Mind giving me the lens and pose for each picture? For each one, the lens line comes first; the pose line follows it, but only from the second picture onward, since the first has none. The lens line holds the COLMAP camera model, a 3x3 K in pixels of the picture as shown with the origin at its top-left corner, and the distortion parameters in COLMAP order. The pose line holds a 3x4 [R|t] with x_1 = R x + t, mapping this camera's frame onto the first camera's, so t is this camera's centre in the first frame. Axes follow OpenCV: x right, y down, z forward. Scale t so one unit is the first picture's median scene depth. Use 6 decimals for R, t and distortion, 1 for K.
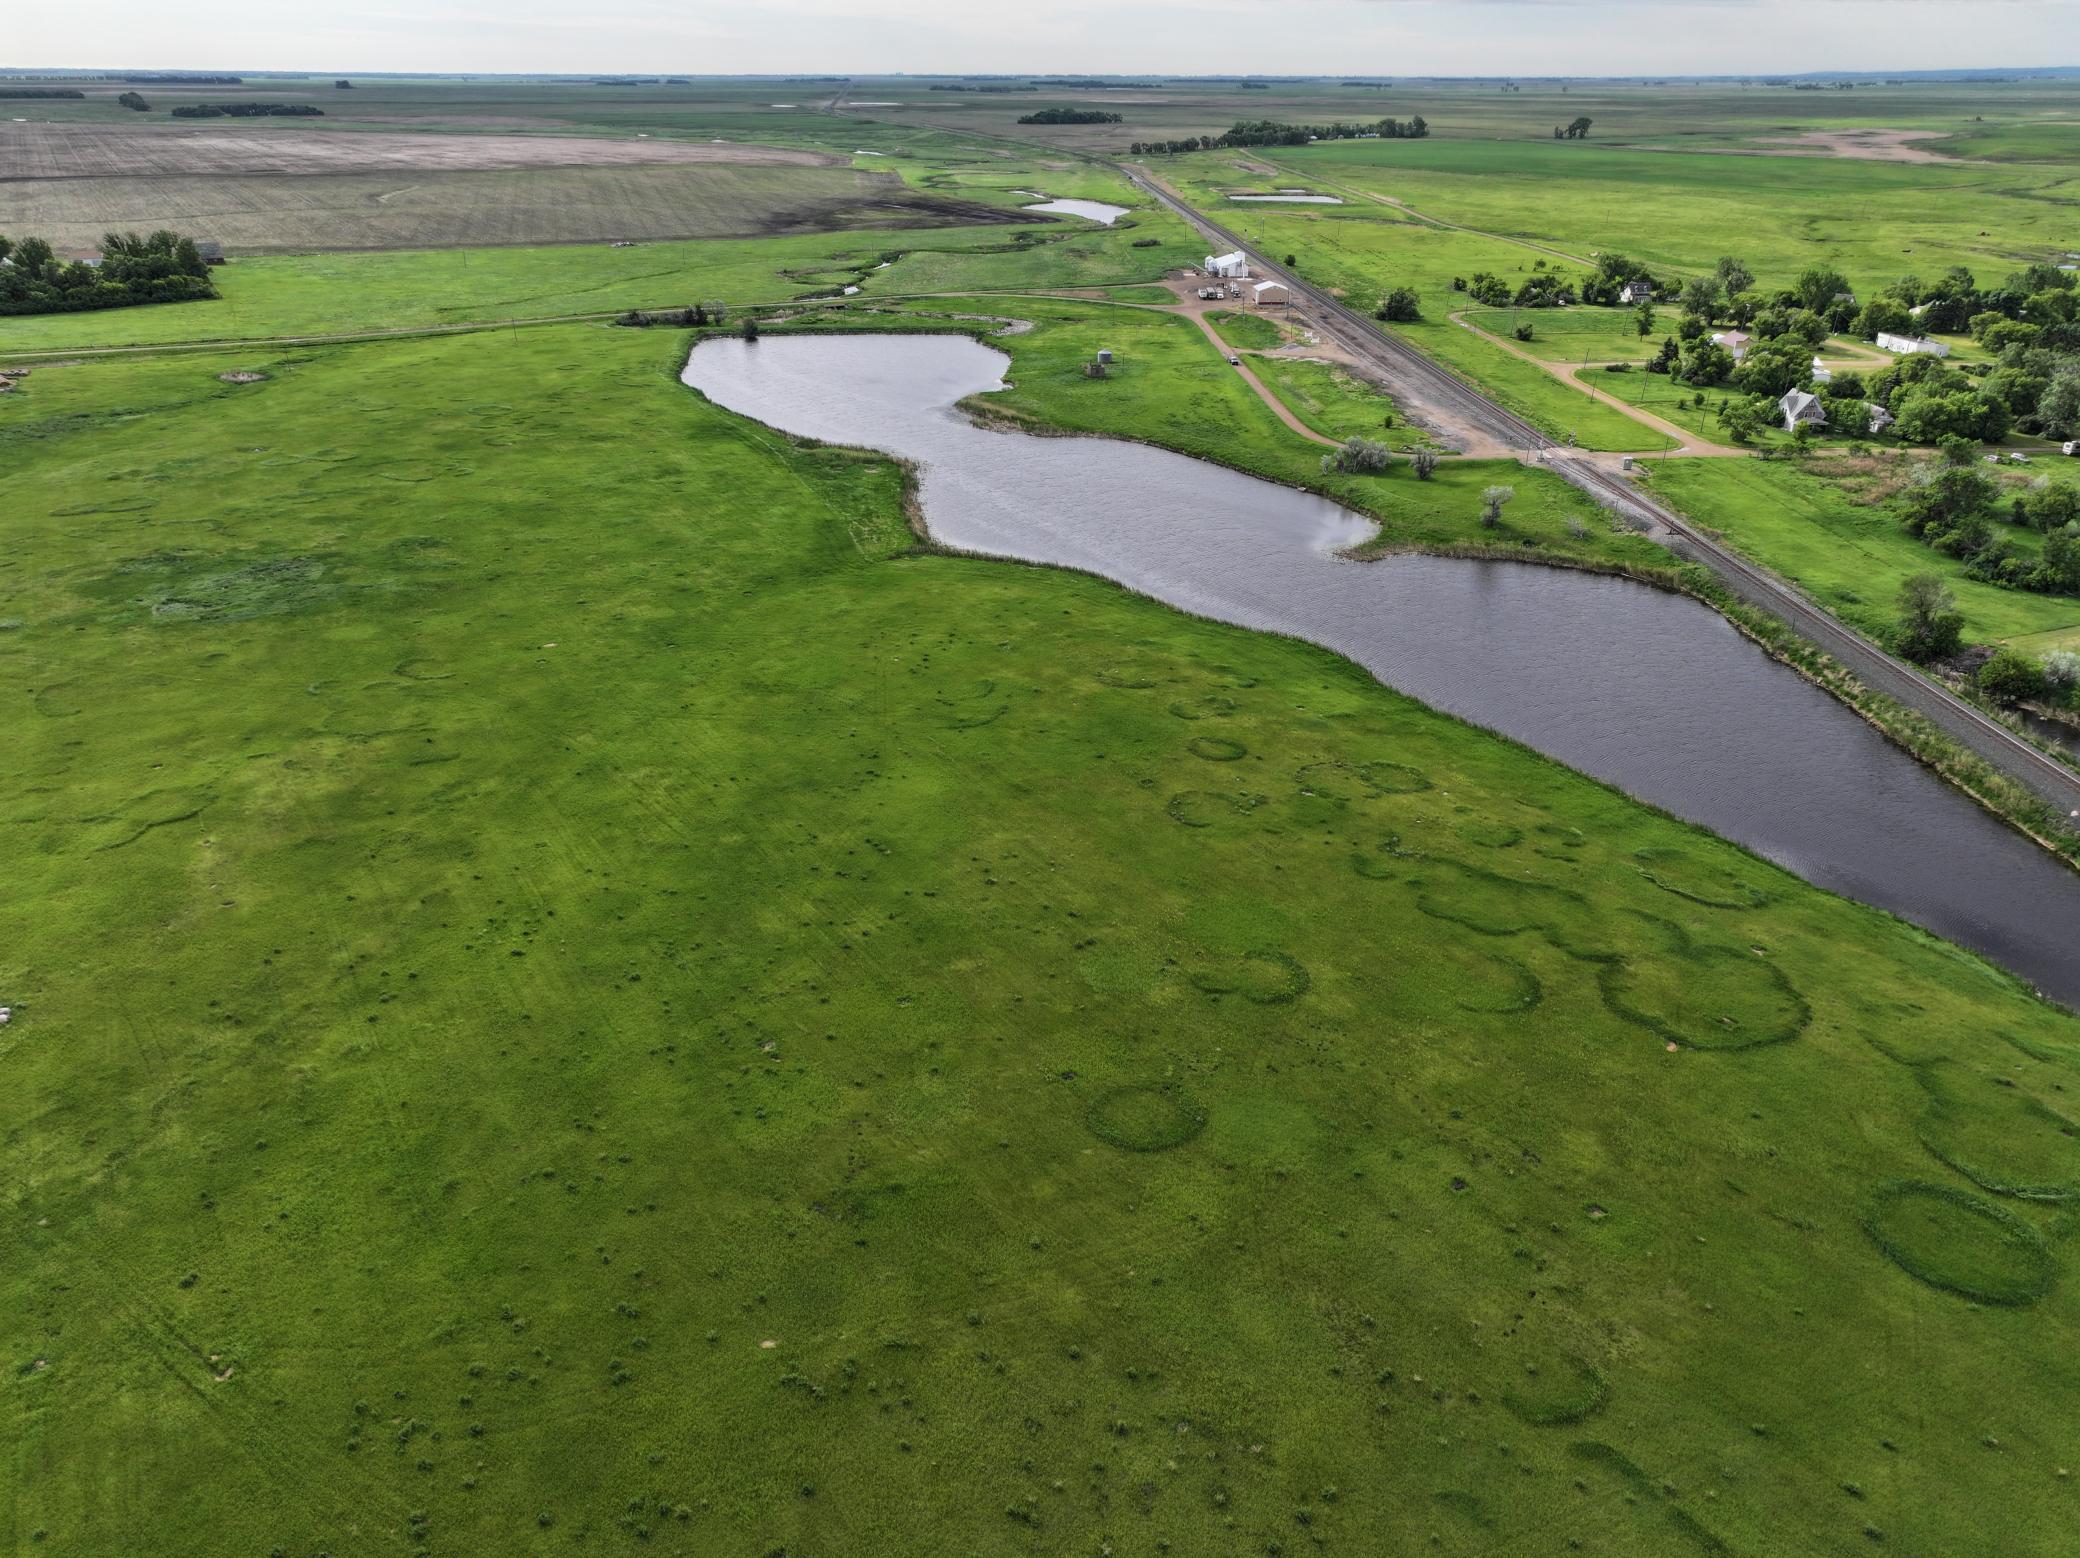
lens RADIAL K [[1476.6, 0, 1045.9], [0, 1476.6, 744.1], [0, 0, 1]] dist [0.003411, 0.006204]
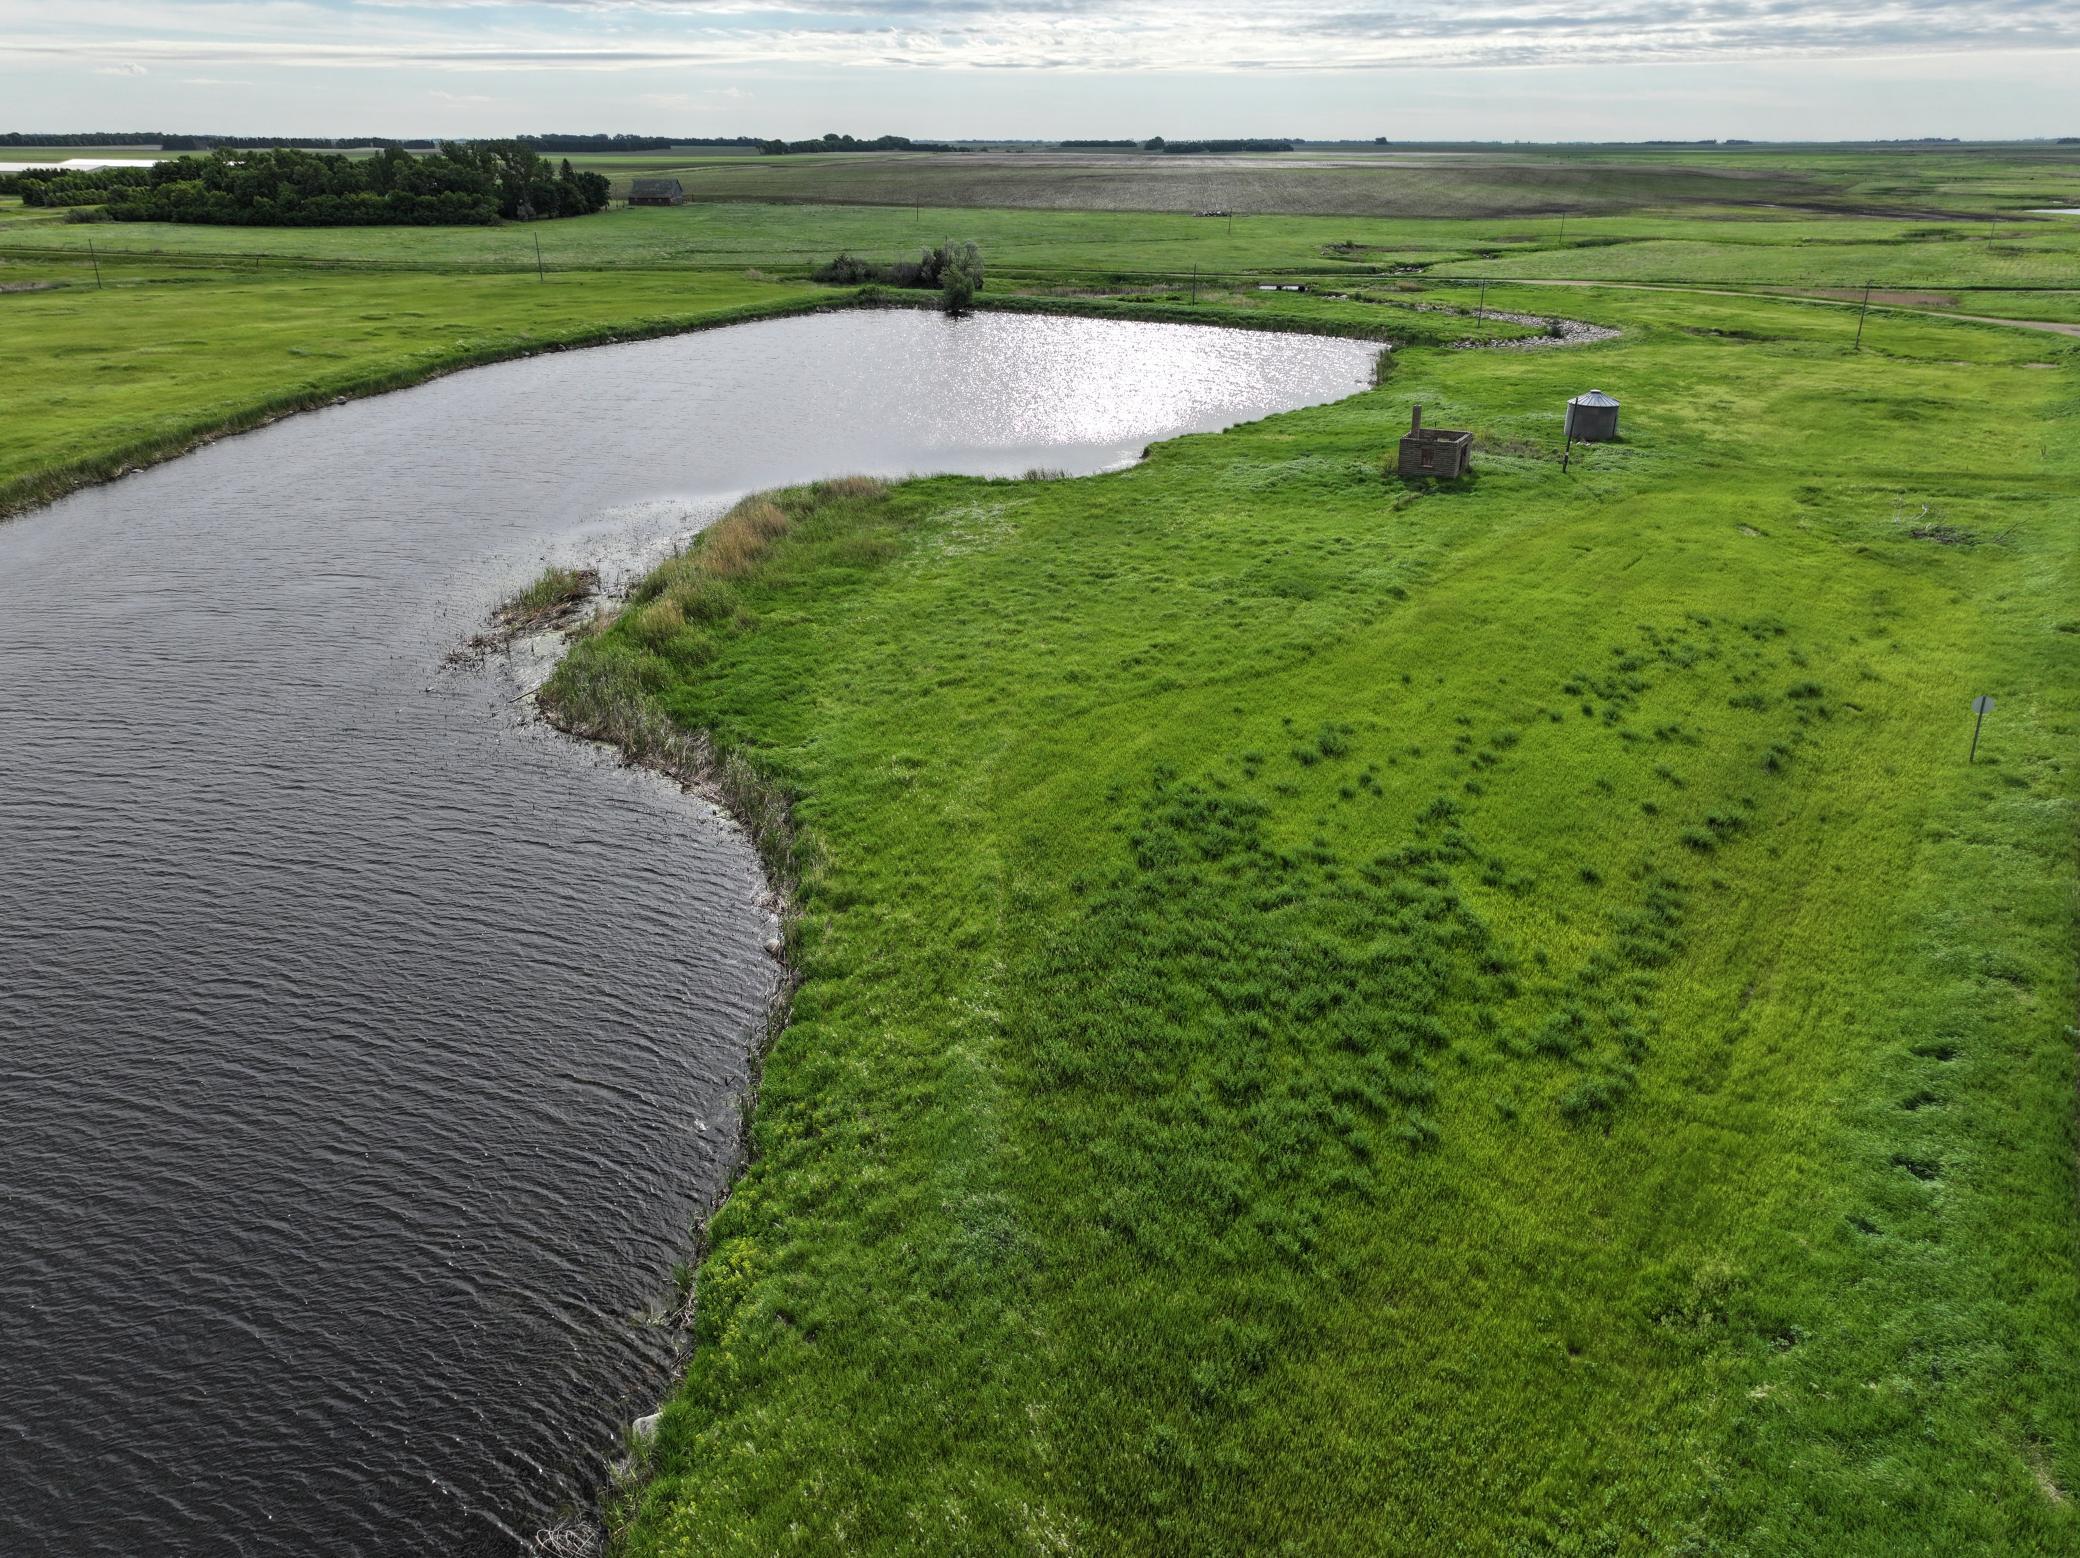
lens RADIAL K [[1459.7, 0, 1040.0], [0, 1459.7, 779.0], [0, 0, 1]] dist [0.004833, 0.011417]
pose [[0.795287, 0.240604, -0.556442, 0.149644], [-0.250955, 0.966193, 0.059106, -0.221252], [0.551851, 0.092636, 0.828781, 0.854988]]
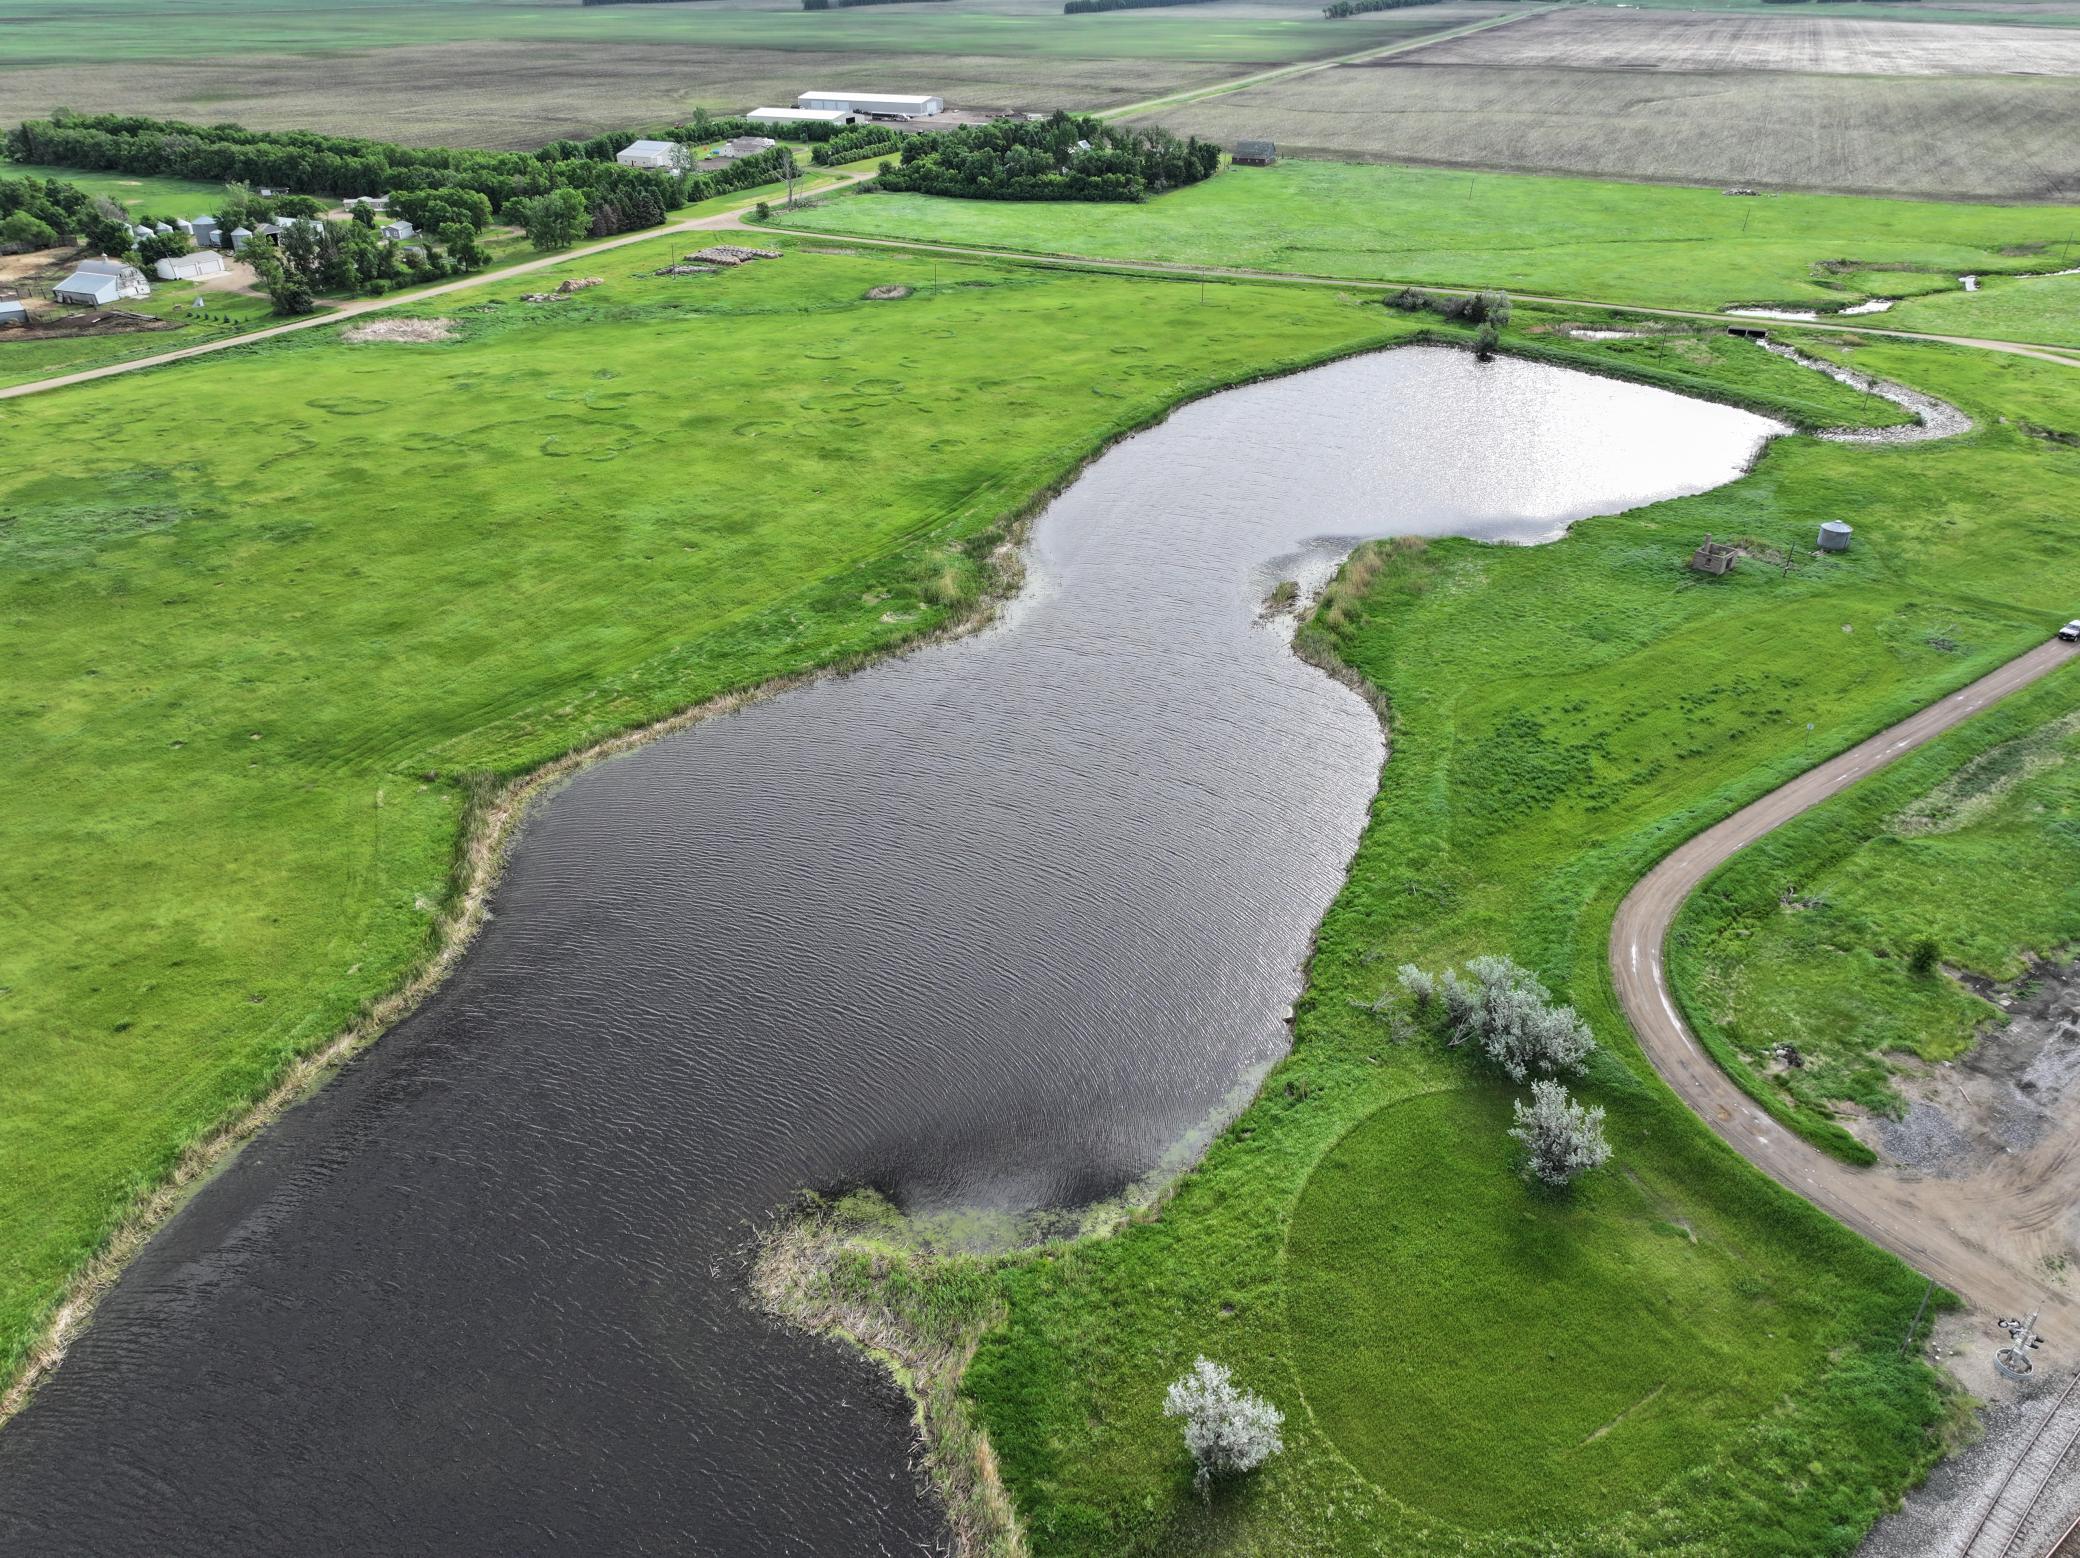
lens RADIAL K [[1459.7, 0, 1040.0], [0, 1459.7, 779.0], [0, 0, 1]] dist [0.004833, 0.011417]
pose [[0.549598, 0.407682, -0.729203, 0.337027], [-0.343539, 0.905923, 0.247557, -0.258385], [0.761526, 0.114453, 0.637948, 0.583992]]
